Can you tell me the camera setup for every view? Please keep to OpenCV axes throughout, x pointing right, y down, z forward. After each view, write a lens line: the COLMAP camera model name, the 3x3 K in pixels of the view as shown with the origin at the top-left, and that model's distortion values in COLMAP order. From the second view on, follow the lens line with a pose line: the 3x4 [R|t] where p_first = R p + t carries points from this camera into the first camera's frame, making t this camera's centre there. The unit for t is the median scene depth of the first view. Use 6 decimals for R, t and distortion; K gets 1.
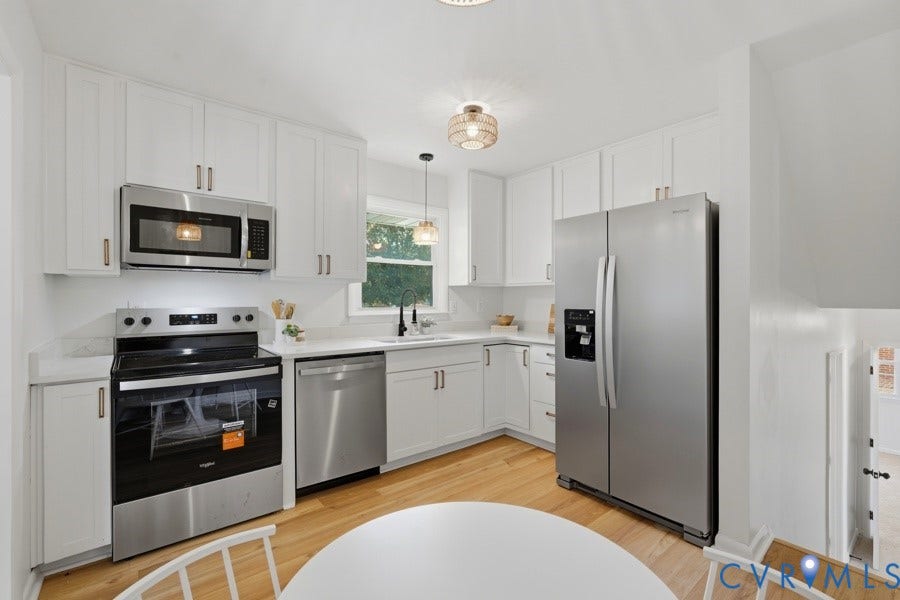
lens RADIAL K [[395.6, 0, 450.0], [0, 395.6, 296.6], [0, 0, 1]] dist [-0.005204, -0.000160]
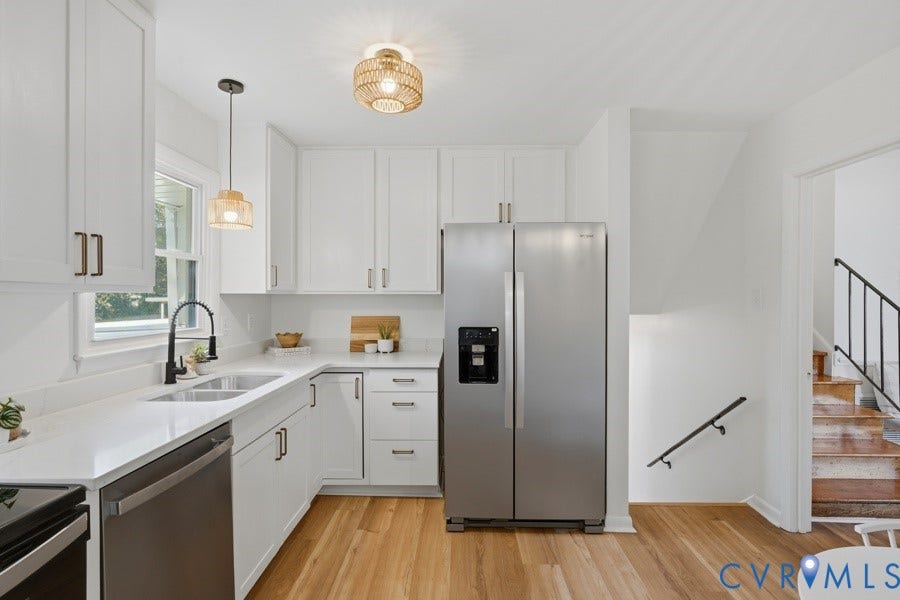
lens RADIAL K [[441.6, 0, 449.9], [0, 441.6, 299.2], [0, 0, 1]] dist [-0.015912, -0.000549]
pose [[0.647681, -0.003549, 0.761903, -0.409696], [-0.002909, 0.999970, 0.007131, -0.032496], [-0.761906, -0.006835, 0.647652, 0.345545]]
